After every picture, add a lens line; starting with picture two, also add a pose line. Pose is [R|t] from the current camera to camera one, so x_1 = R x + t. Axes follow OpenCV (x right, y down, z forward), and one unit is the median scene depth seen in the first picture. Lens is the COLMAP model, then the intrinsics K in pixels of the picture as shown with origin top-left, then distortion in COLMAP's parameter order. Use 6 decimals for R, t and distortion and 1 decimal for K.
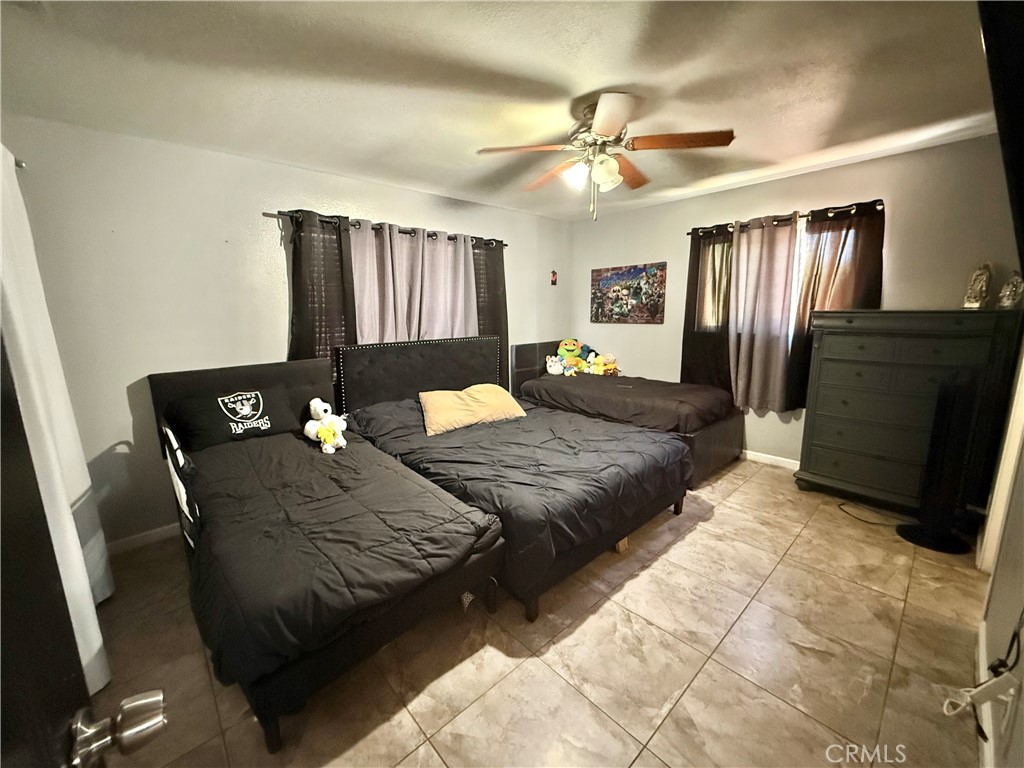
lens RADIAL K [[409.2, 0, 512.0], [0, 409.2, 384.0], [0, 0, 1]] dist [-0.001617, -0.000168]
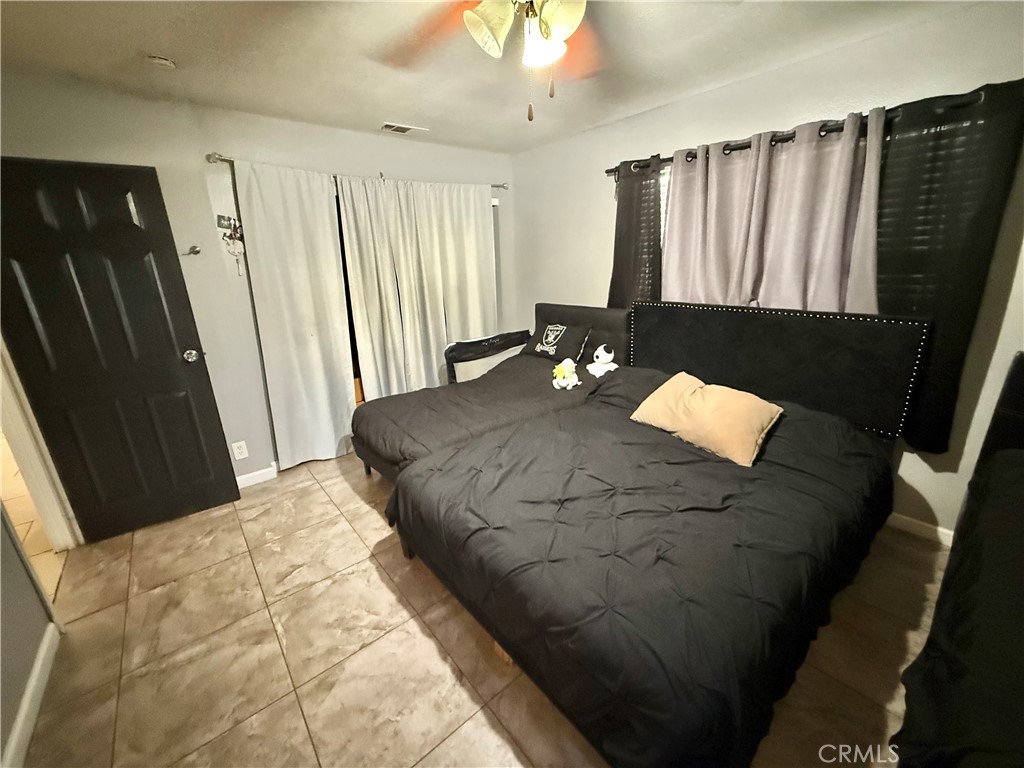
lens RADIAL K [[408.0, 0, 512.5], [0, 408.0, 403.1], [0, 0, 1]] dist [-0.019367, 0.000069]
pose [[-0.046977, 0.344926, -0.937454, 0.958360], [-0.159938, 0.923784, 0.347911, -0.254754], [0.986009, 0.166278, 0.011770, 1.219137]]
